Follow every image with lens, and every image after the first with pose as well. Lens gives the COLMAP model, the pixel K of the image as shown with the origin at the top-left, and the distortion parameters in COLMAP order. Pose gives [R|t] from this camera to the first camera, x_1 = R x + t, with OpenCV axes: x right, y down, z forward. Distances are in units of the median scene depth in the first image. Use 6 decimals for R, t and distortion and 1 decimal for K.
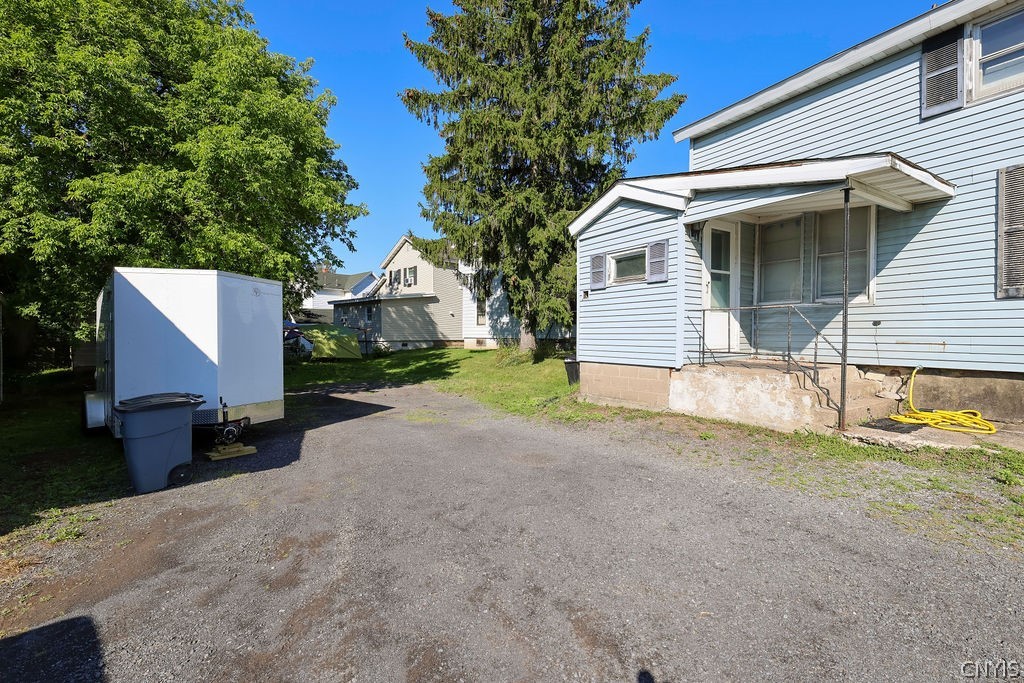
lens RADIAL K [[438.0, 0, 512.0], [0, 438.0, 341.5], [0, 0, 1]] dist [-0.003520, -0.000298]
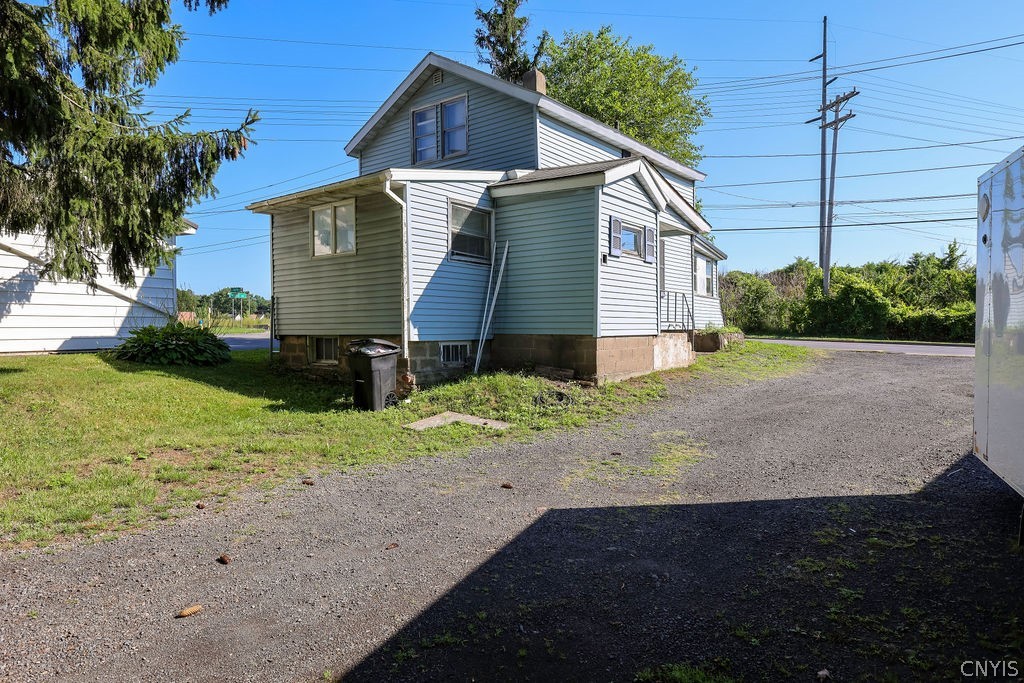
lens RADIAL K [[615.4, 0, 512.0], [0, 615.4, 341.5], [0, 0, 1]] dist [0.001469, 0.000974]
pose [[-0.326929, -0.026520, 0.944677, -0.371575], [0.009840, 0.999456, 0.031463, 0.005862], [-0.944998, 0.019581, -0.326491, 0.636913]]
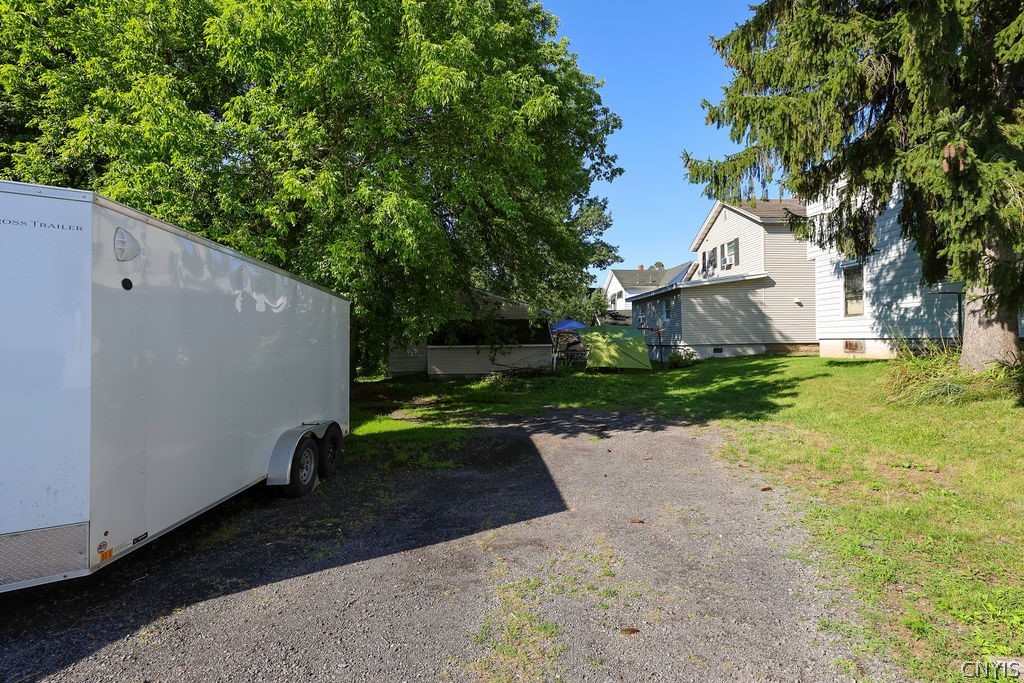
lens RADIAL K [[438.0, 0, 512.0], [0, 438.0, 341.5], [0, 0, 1]] dist [-0.003520, -0.000298]
pose [[0.730910, -0.014969, -0.682310, -0.010654], [0.009220, 0.999885, -0.012060, -0.001987], [0.682412, 0.002524, 0.730964, 0.359751]]
